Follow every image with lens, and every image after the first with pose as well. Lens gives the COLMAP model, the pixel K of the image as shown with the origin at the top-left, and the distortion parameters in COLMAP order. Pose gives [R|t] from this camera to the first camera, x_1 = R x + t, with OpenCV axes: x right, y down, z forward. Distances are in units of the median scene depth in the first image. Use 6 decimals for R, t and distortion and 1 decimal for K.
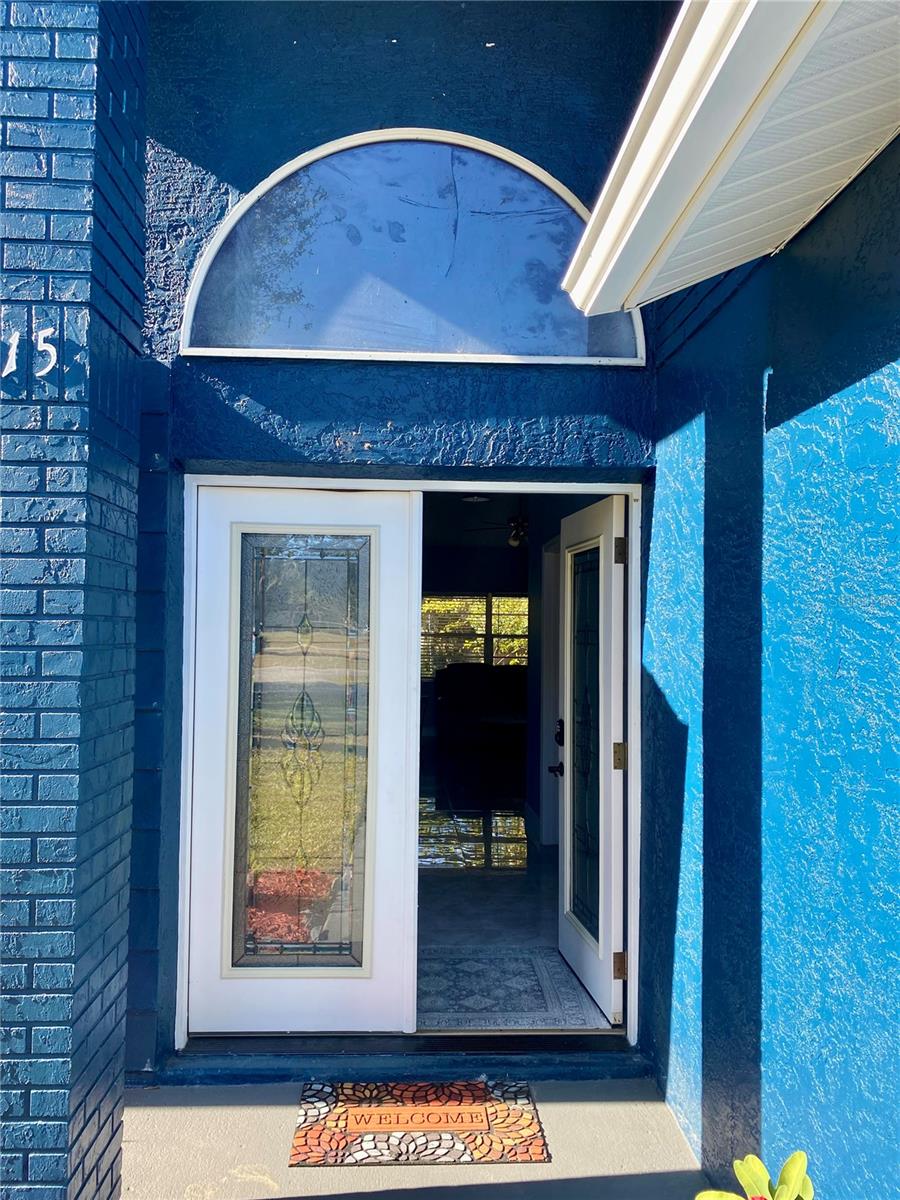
lens RADIAL K [[906.1, 0, 450.0], [0, 906.1, 600.0], [0, 0, 1]] dist [0.025544, -0.035891]
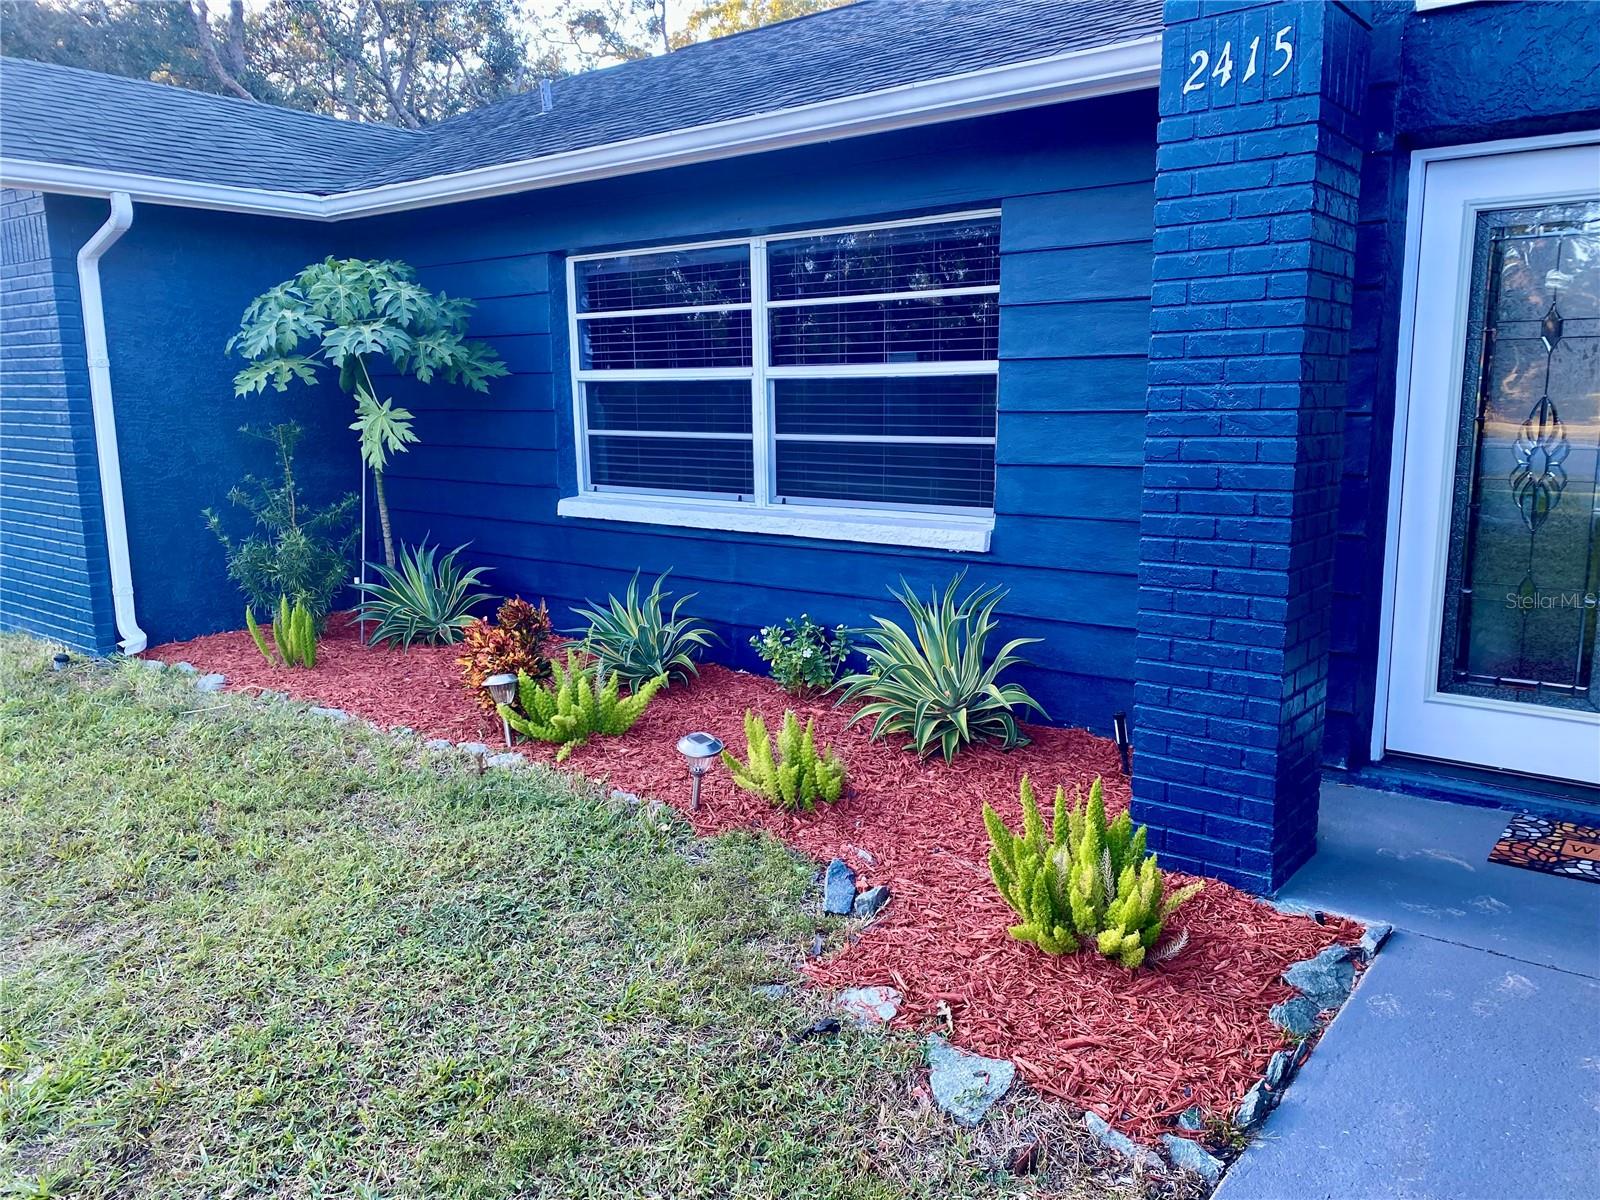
lens RADIAL K [[1230.8, 0, 800.0], [0, 1230.8, 600.0], [0, 0, 1]] dist [0.058861, -0.062533]
pose [[0.747354, 0.092836, -0.657908, 0.118387], [0.035288, 0.983247, 0.178828, 0.061600], [0.663488, -0.156864, 0.731558, -0.408973]]
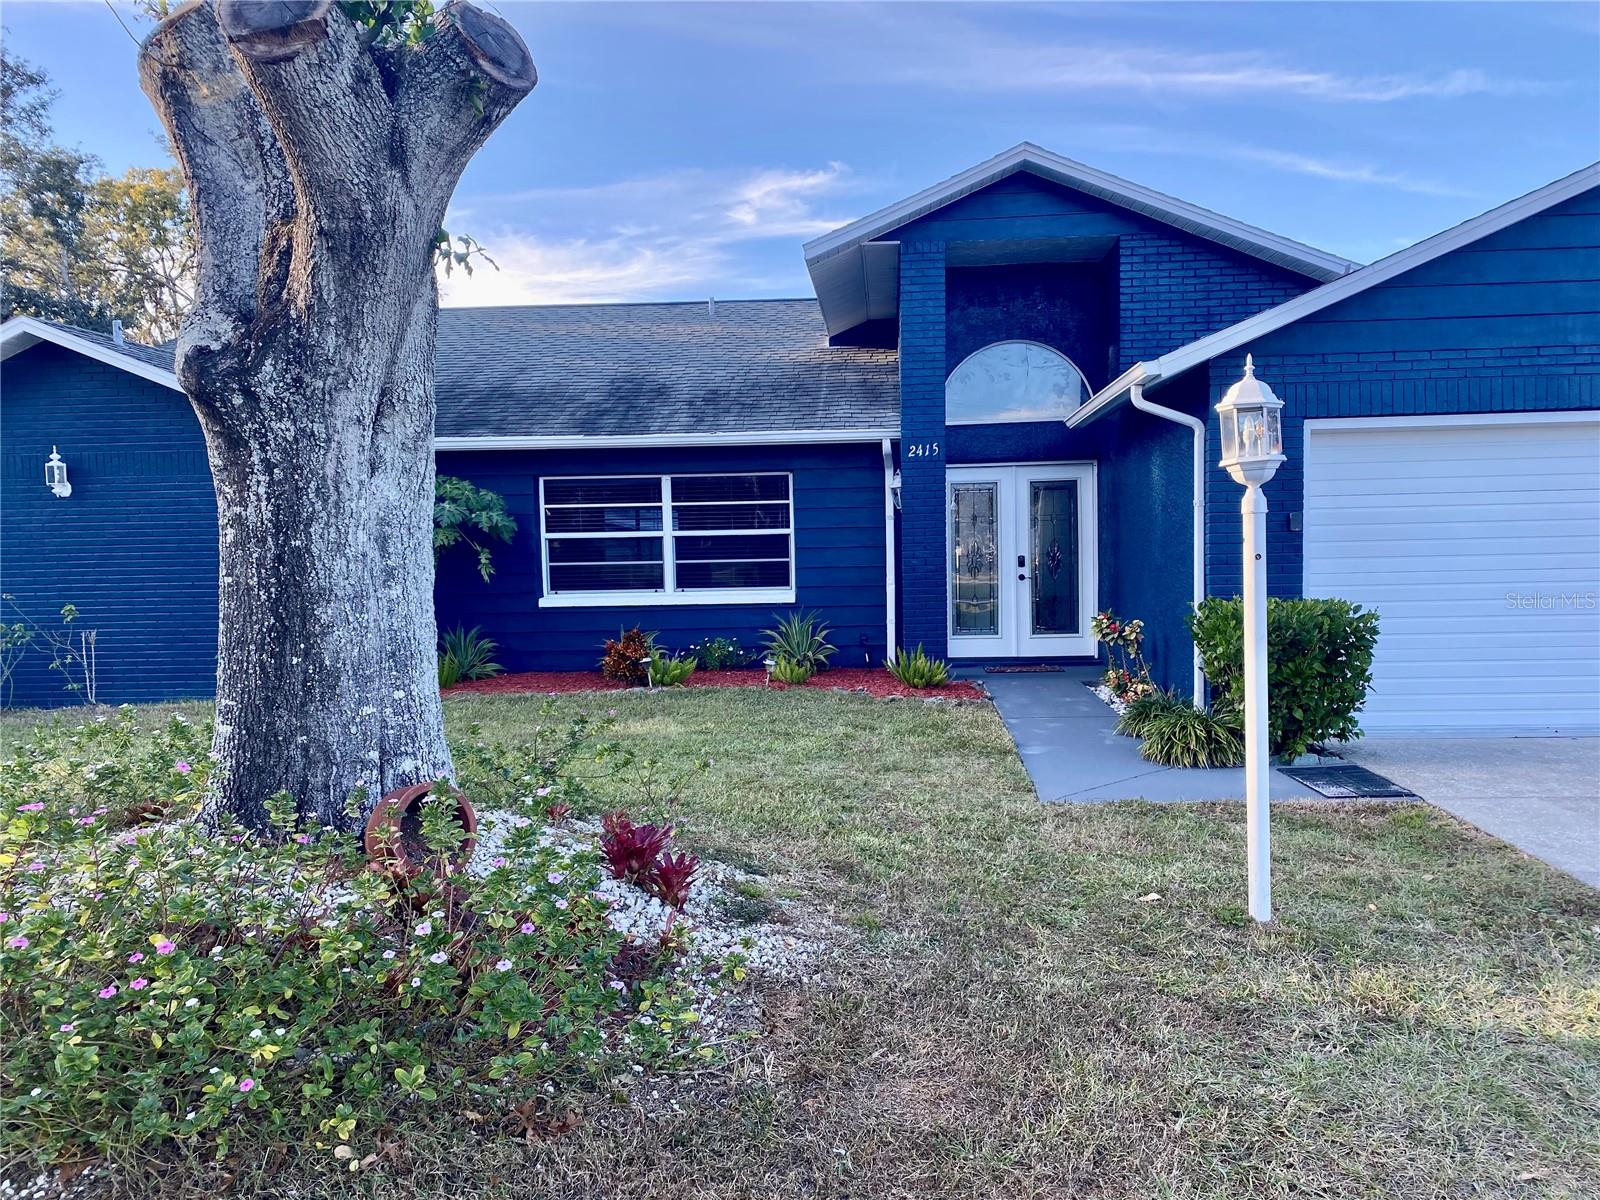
lens RADIAL K [[1230.8, 0, 800.0], [0, 1230.8, 600.0], [0, 0, 1]] dist [0.058861, -0.062533]
pose [[0.990433, -0.026144, -0.135497, -0.191218], [0.036565, 0.996512, 0.075006, -0.015851], [0.133064, -0.079243, 0.987934, -3.069603]]
